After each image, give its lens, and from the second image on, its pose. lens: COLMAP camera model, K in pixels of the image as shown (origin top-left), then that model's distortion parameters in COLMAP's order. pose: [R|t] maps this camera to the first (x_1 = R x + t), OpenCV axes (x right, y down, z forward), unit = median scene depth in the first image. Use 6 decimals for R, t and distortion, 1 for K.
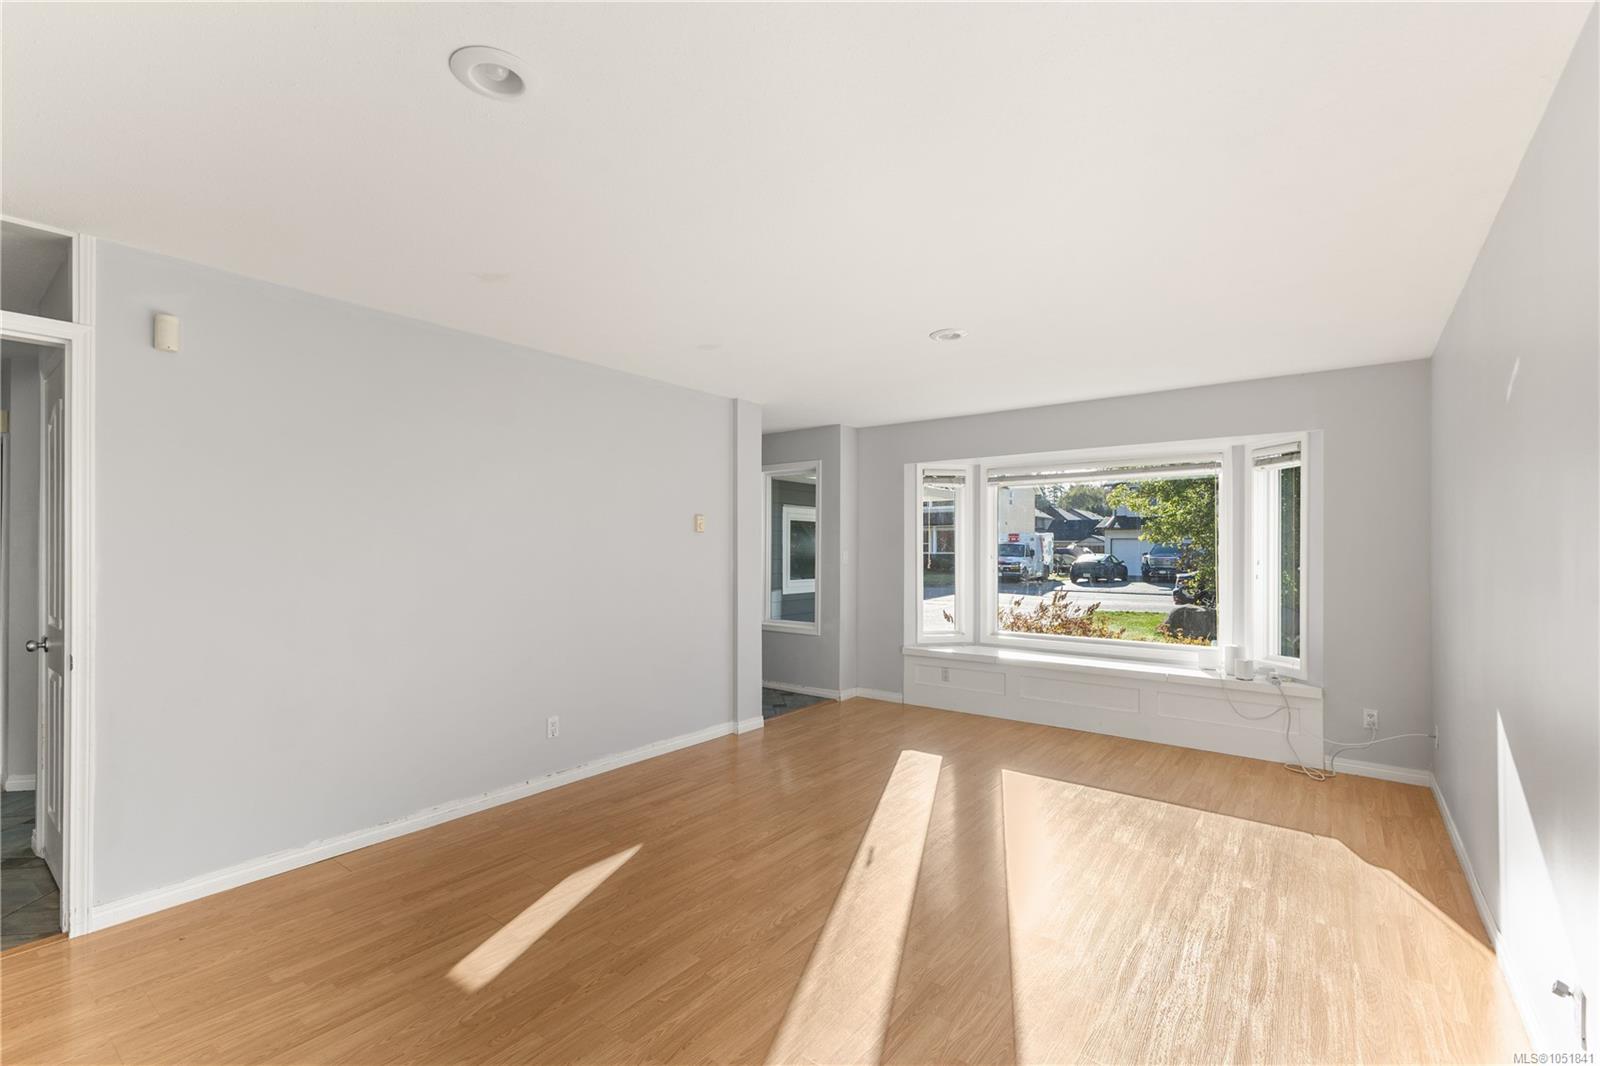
lens RADIAL K [[702.3, 0, 795.6], [0, 702.3, 547.5], [0, 0, 1]] dist [0.047912, -0.000037]
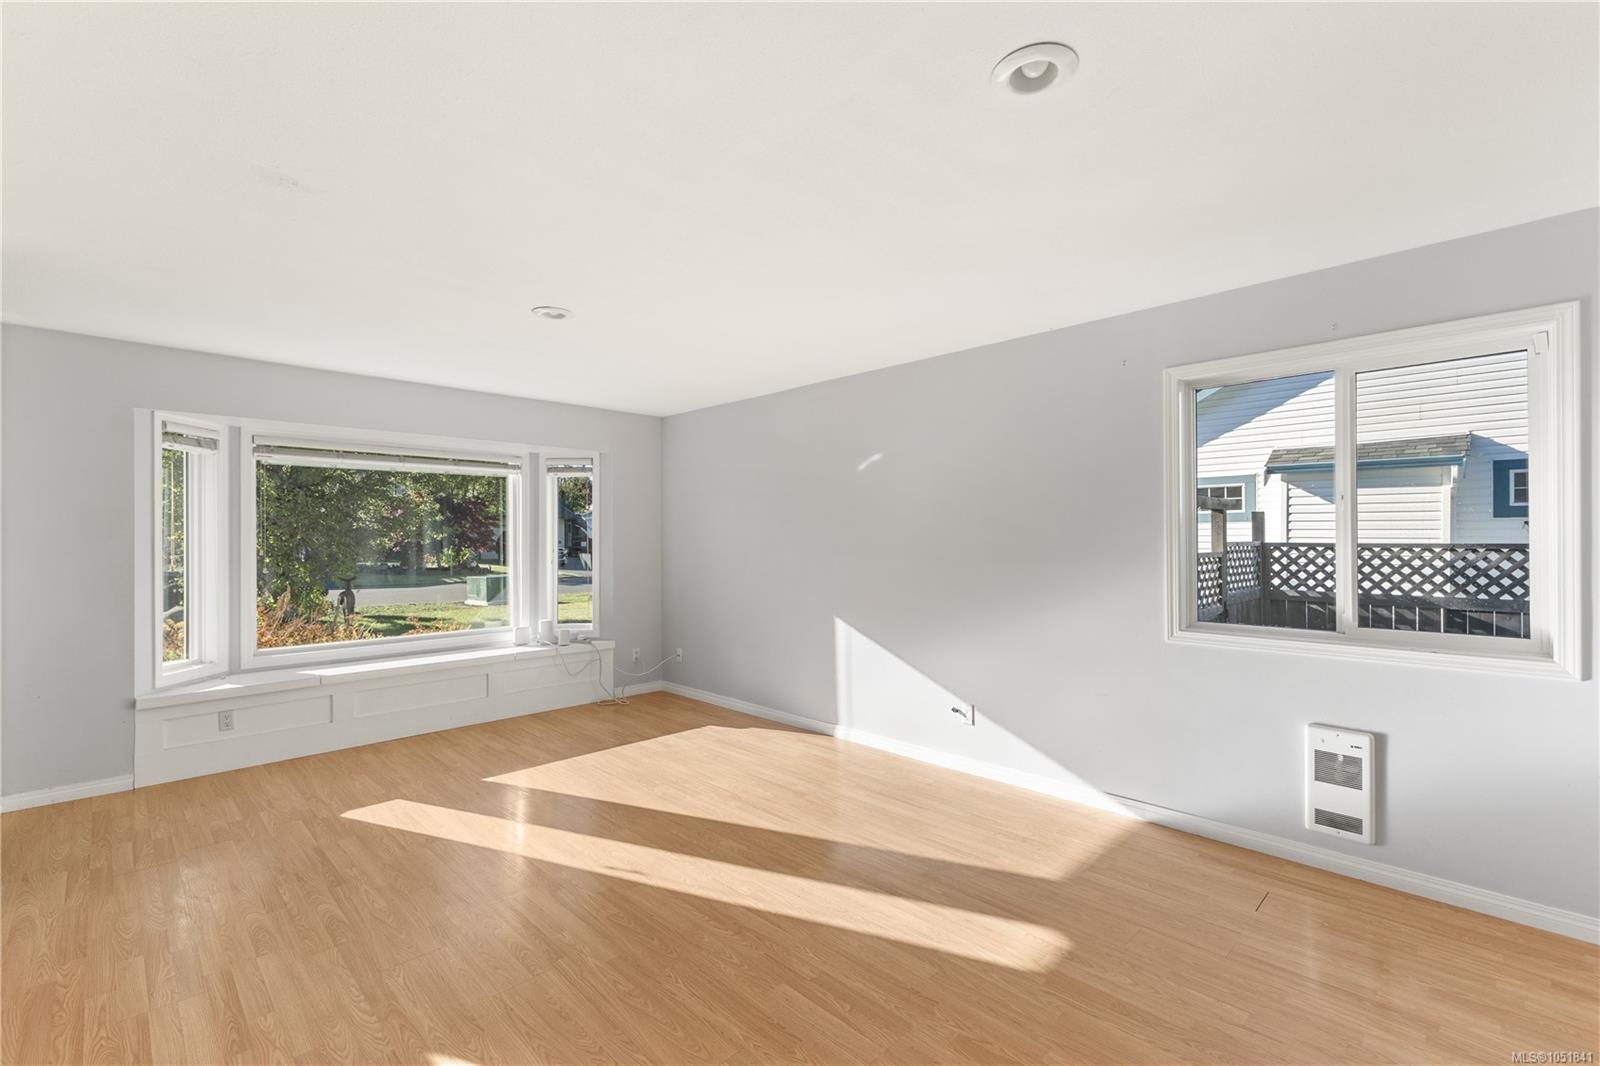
lens RADIAL K [[705.7, 0, 802.5], [0, 705.7, 536.0], [0, 0, 1]] dist [0.010453, -0.000233]
pose [[0.134870, 0.000079, 0.990863, -0.576812], [0.003851, 0.999992, -0.000604, -0.001668], [-0.990856, 0.003897, 0.134869, 0.471375]]
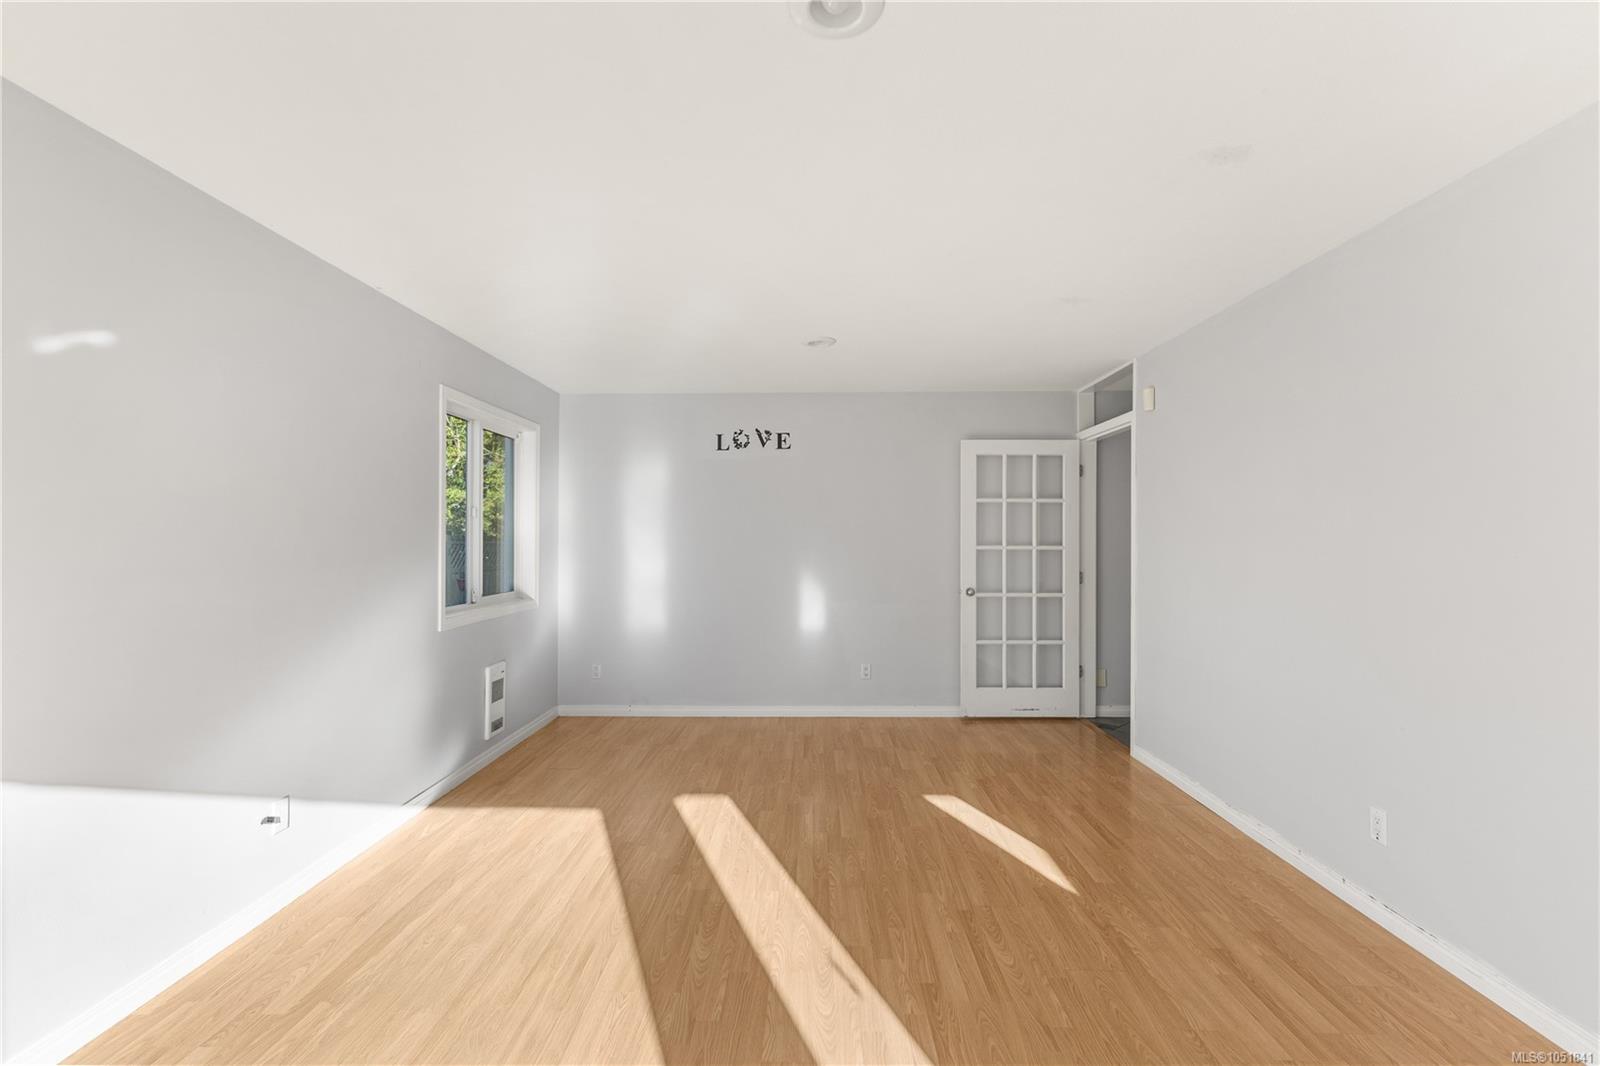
lens RADIAL K [[705.7, 0, 802.5], [0, 705.7, 536.0], [0, 0, 1]] dist [0.010453, -0.000233]
pose [[-0.801101, -0.004943, -0.598509, 0.412074], [-0.001392, 0.999979, -0.006394, 0.004663], [0.598528, -0.004289, -0.801091, 1.133877]]
